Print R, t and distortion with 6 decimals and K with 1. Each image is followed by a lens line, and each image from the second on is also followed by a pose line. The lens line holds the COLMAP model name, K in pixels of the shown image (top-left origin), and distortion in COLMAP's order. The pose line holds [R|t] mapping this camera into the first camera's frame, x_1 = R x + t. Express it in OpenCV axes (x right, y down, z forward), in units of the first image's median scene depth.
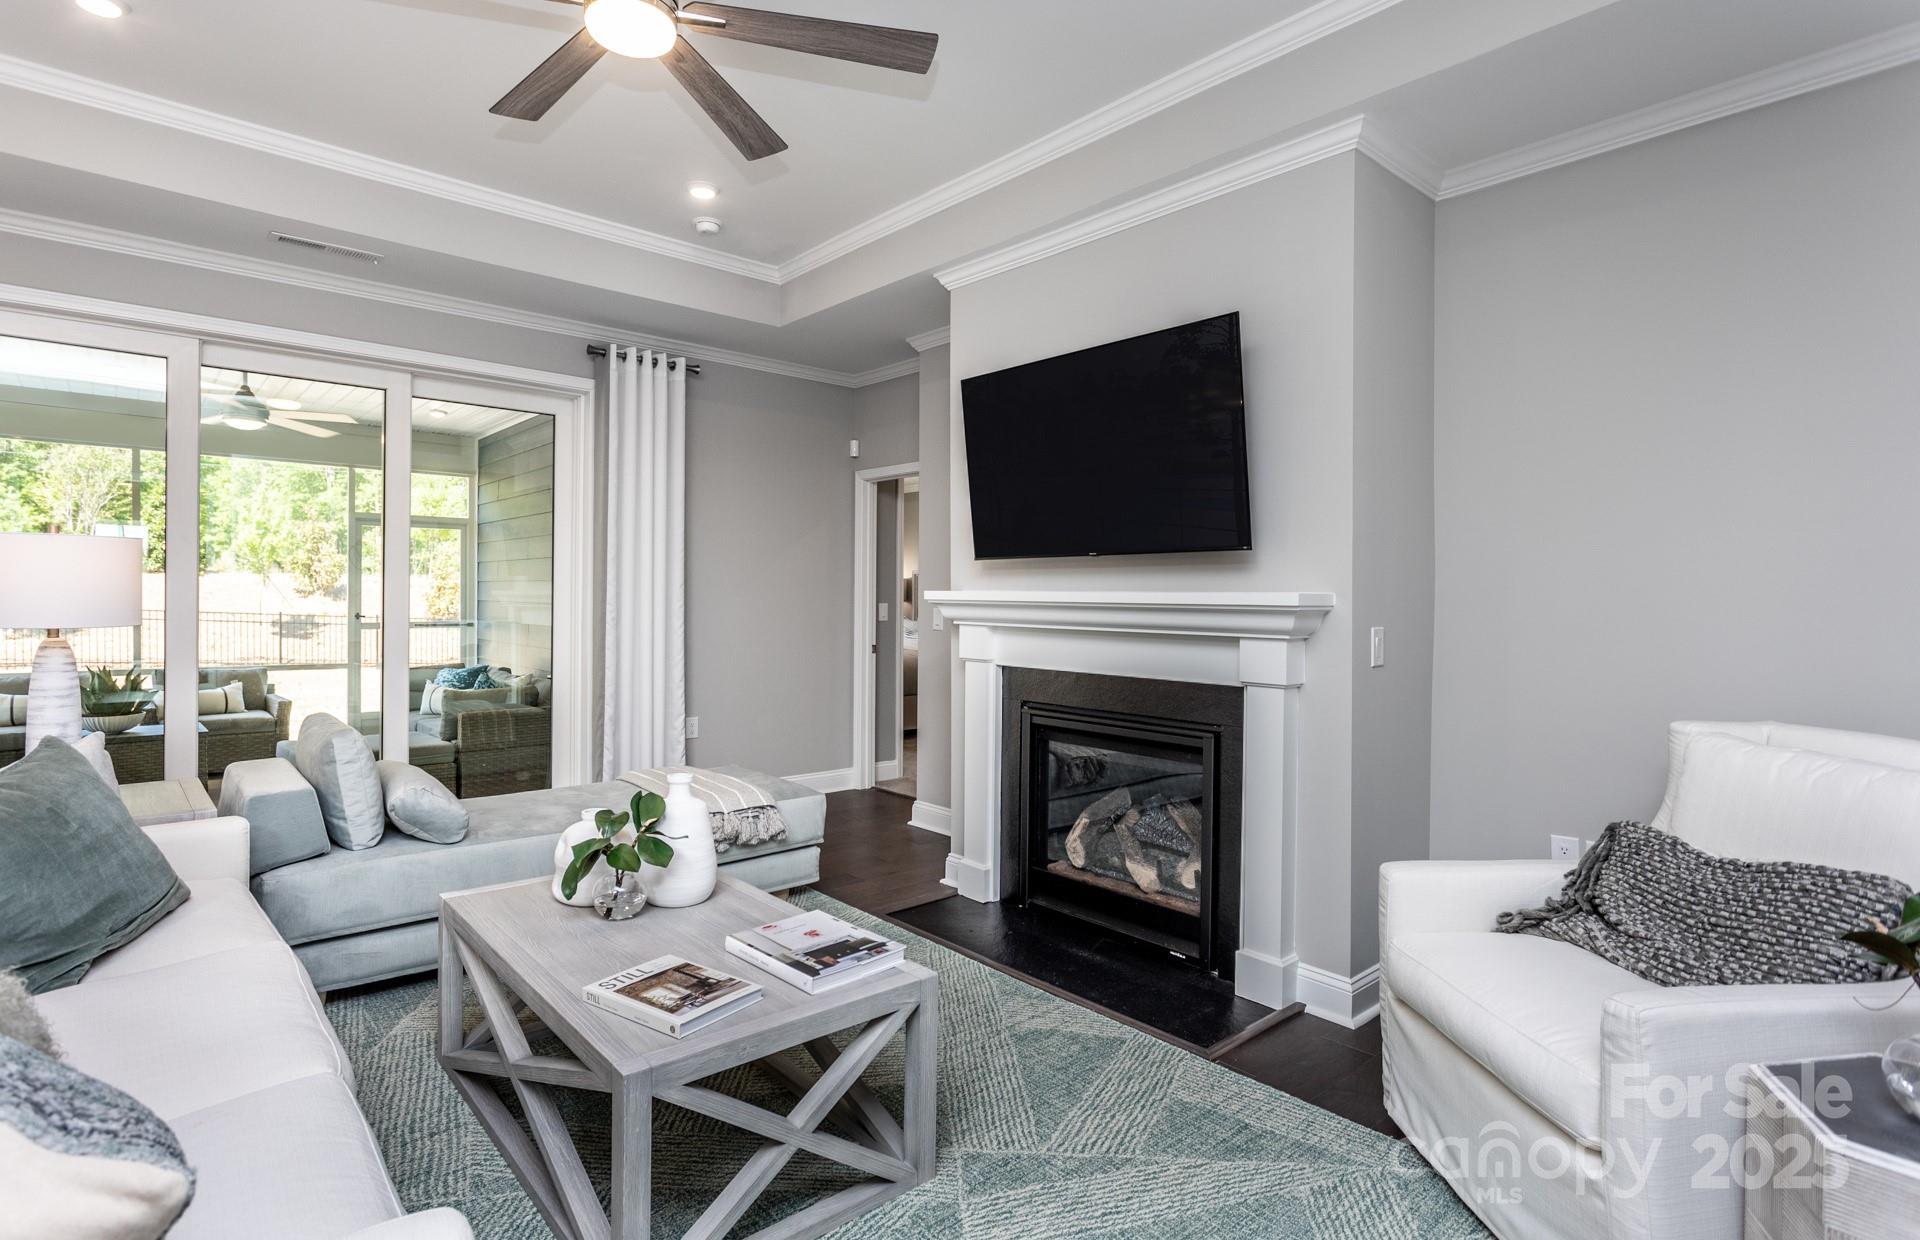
lens RADIAL K [[969.4, 0, 967.9], [0, 969.4, 599.3], [0, 0, 1]] dist [0.000399, 0.000472]
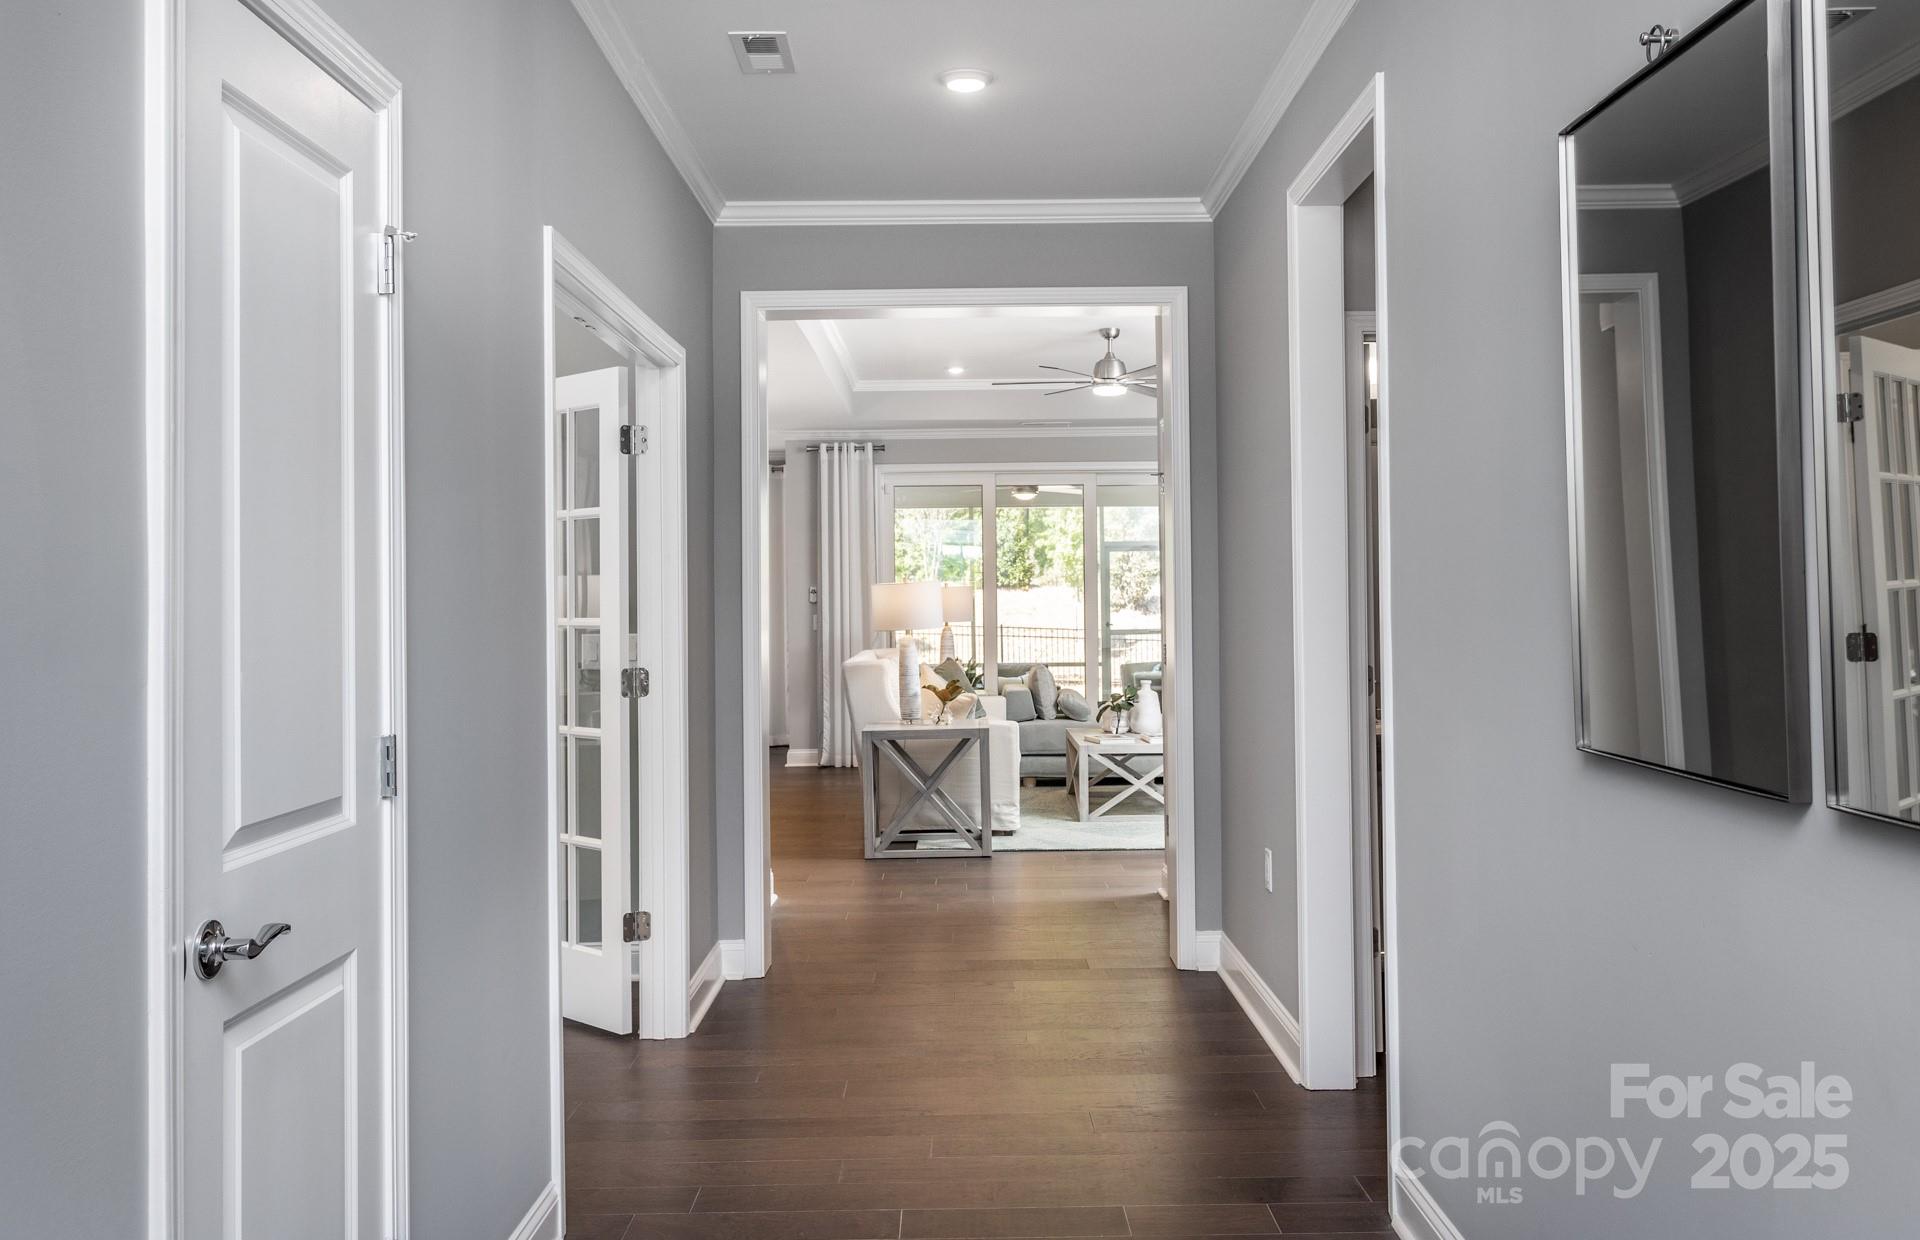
lens RADIAL K [[1605.4, 0, 961.5], [0, 1605.4, 614.4], [0, 0, 1]] dist [0.000389, -0.000011]
pose [[0.753749, -0.006894, -0.657127, 1.086233], [0.008066, 0.999967, -0.001239, 0.010180], [0.657113, -0.004367, 0.753779, -1.259536]]
